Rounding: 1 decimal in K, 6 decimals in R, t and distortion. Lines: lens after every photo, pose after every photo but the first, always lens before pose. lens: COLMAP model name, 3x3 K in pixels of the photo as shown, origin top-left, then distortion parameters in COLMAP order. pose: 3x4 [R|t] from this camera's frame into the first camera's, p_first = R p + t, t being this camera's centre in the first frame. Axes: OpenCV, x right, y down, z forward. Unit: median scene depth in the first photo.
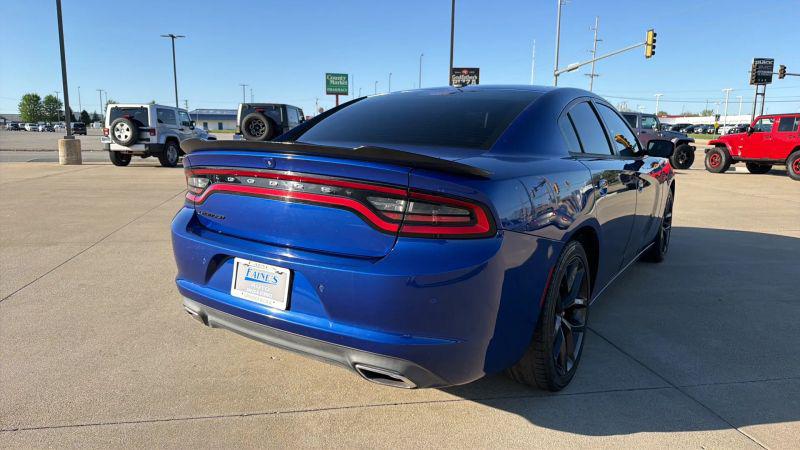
lens RADIAL K [[541.1, 0, 385.6], [0, 541.1, 225.3], [0, 0, 1]] dist [0.059061, -0.075193]
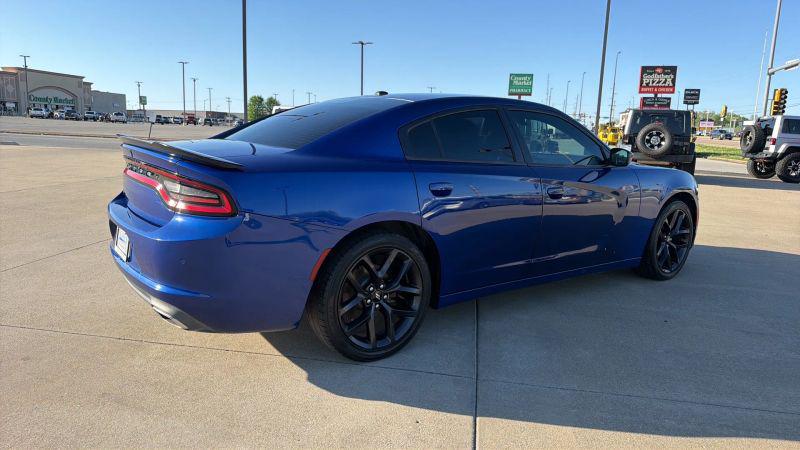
lens RADIAL K [[542.6, 0, 389.7], [0, 542.6, 224.9], [0, 0, 1]] dist [0.035753, -0.041363]
pose [[0.943084, 0.076888, -0.323543, 0.346461], [-0.077629, 0.996926, 0.010636, -0.000654], [0.323366, 0.015086, 0.946154, -0.032487]]
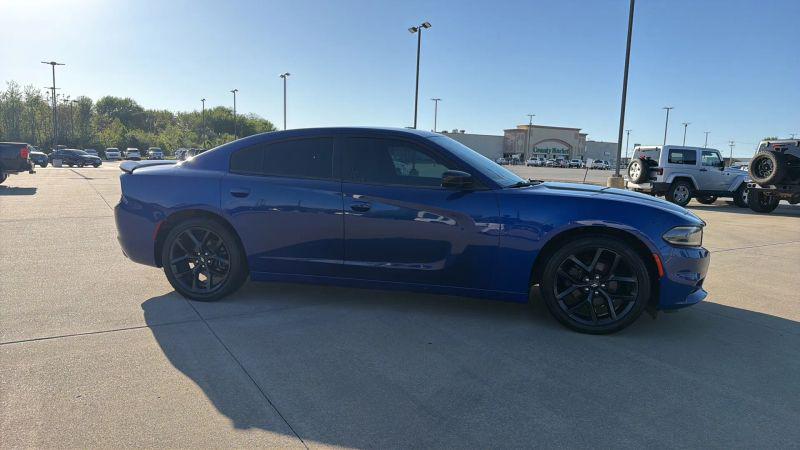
lens RADIAL K [[548.3, 0, 394.1], [0, 548.3, 227.2], [0, 0, 1]] dist [0.019485, -0.012891]
pose [[0.363274, 0.108150, -0.925384, 1.074252], [-0.178367, 0.982941, 0.044856, -0.064335], [0.914449, 0.148763, 0.376368, 0.438119]]
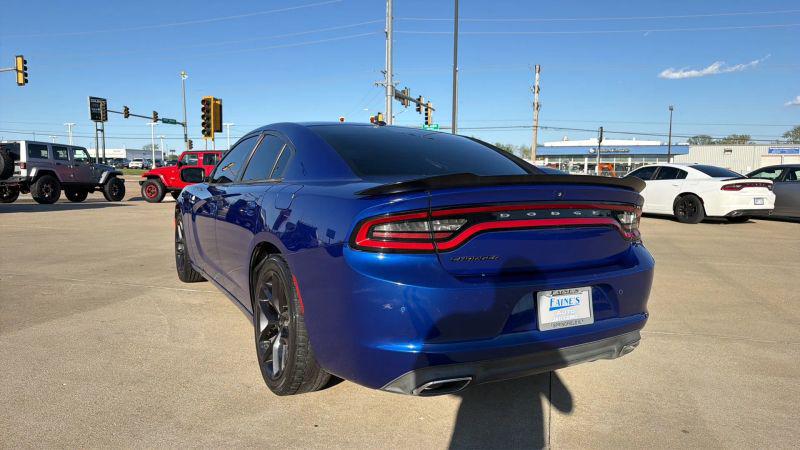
lens RADIAL K [[541.1, 0, 388.7], [0, 541.1, 229.1], [0, 0, 1]] dist [0.059061, -0.075193]
pose [[0.444680, -0.102497, 0.889806, -0.539559], [0.148483, 0.988121, 0.039617, -0.056947], [-0.883296, 0.114504, 0.454617, 0.332982]]
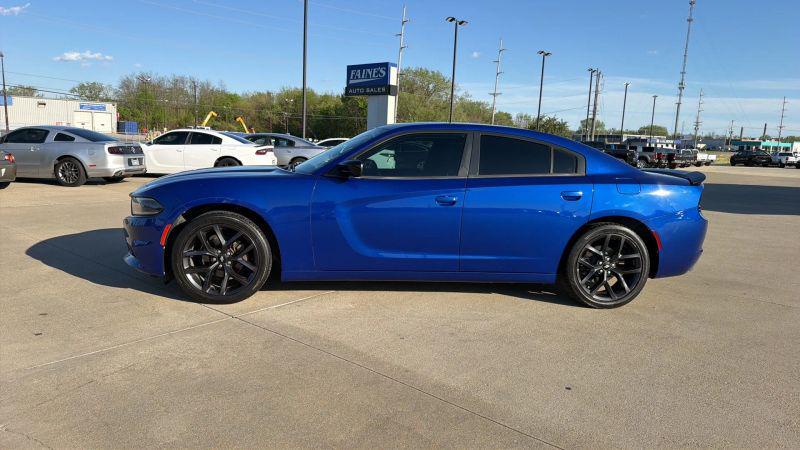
lens RADIAL K [[541.1, 0, 391.7], [0, 541.1, 233.2], [0, 0, 1]] dist [0.059061, -0.075193]
pose [[-0.656012, -0.163343, 0.736863, -0.519823], [0.080493, 0.955591, 0.283490, -0.283061], [-0.750446, 0.245285, -0.613731, 1.467561]]
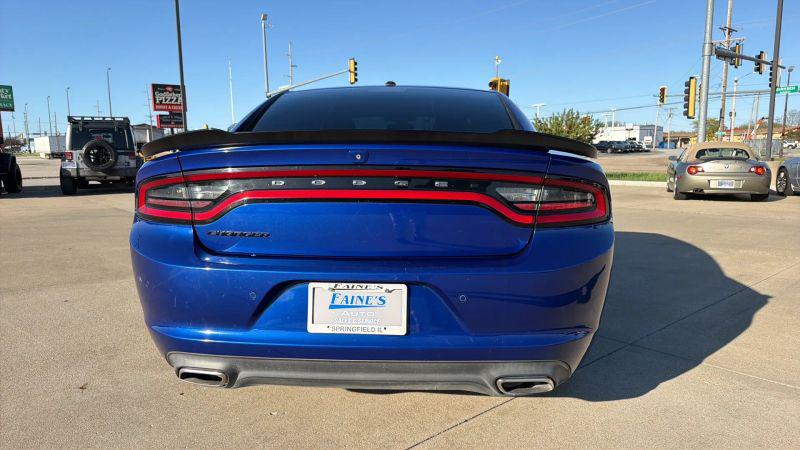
lens RADIAL K [[541.1, 0, 393.7], [0, 541.1, 234.5], [0, 0, 1]] dist [0.059061, -0.075193]
pose [[0.855395, -0.095909, 0.509020, -0.238420], [0.107144, 0.994217, 0.007276, -0.000535], [-0.506774, 0.048314, 0.860724, 0.119417]]
